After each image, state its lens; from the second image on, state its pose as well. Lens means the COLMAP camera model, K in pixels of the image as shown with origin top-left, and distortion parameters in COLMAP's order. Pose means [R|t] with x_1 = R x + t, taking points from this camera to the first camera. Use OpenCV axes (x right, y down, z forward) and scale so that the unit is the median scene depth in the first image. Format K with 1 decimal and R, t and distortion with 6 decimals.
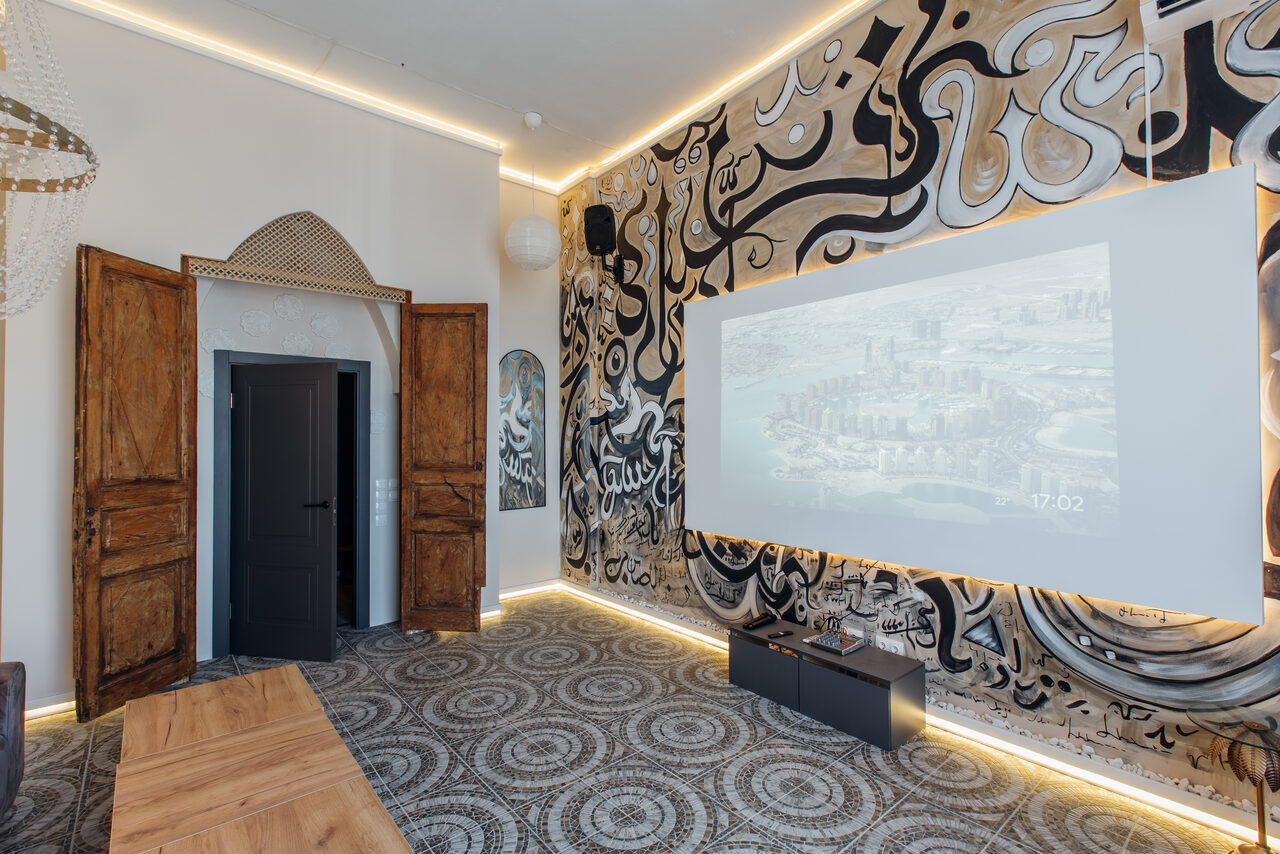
lens RADIAL K [[571.7, 0, 645.7], [0, 571.7, 429.1], [0, 0, 1]] dist [0.000782, 0.000669]
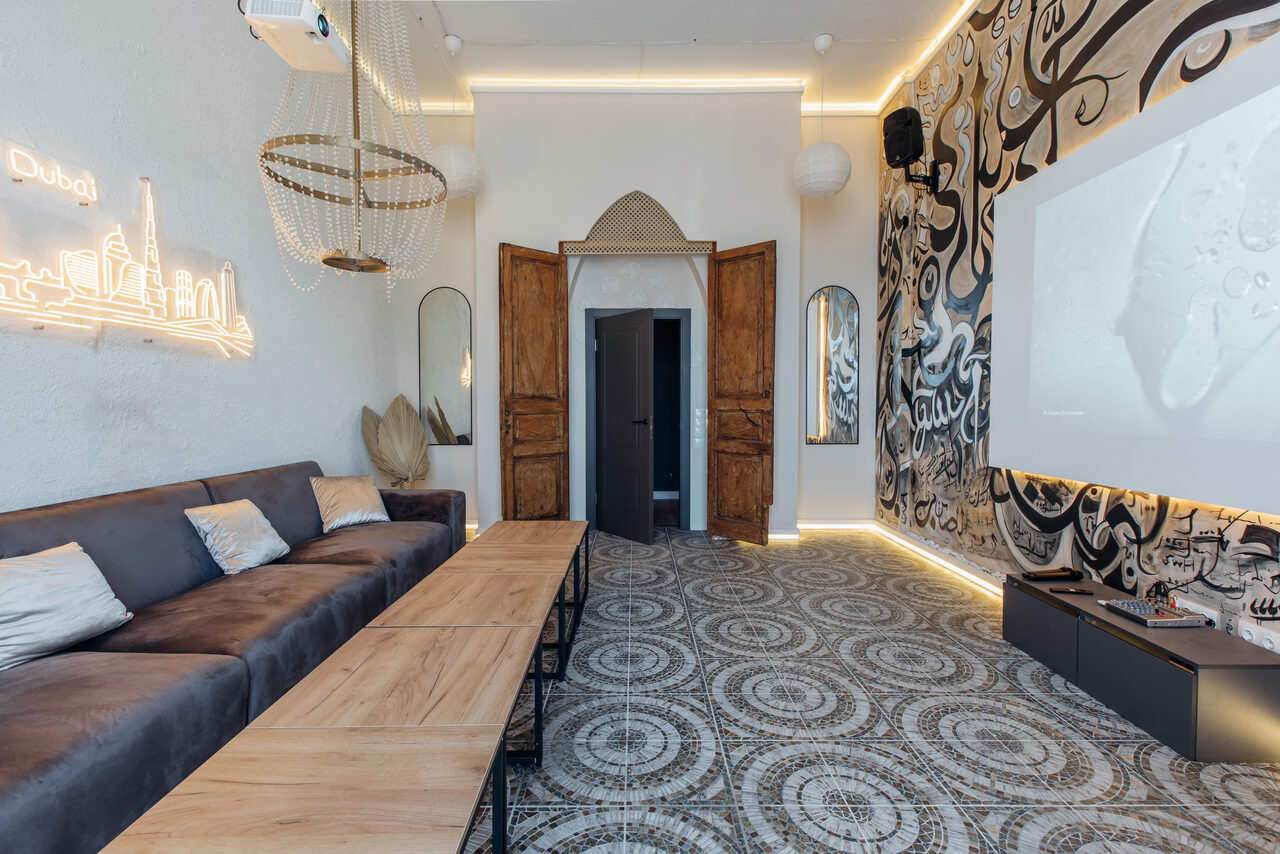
lens RADIAL K [[571.7, 0, 642.0], [0, 571.7, 421.5], [0, 0, 1]] dist [0.000782, 0.000669]
pose [[0.765009, 0.022045, -0.643642, 0.257271], [0.005529, 0.999152, 0.040792, 0.082488], [0.643995, -0.034764, 0.764239, 0.029182]]
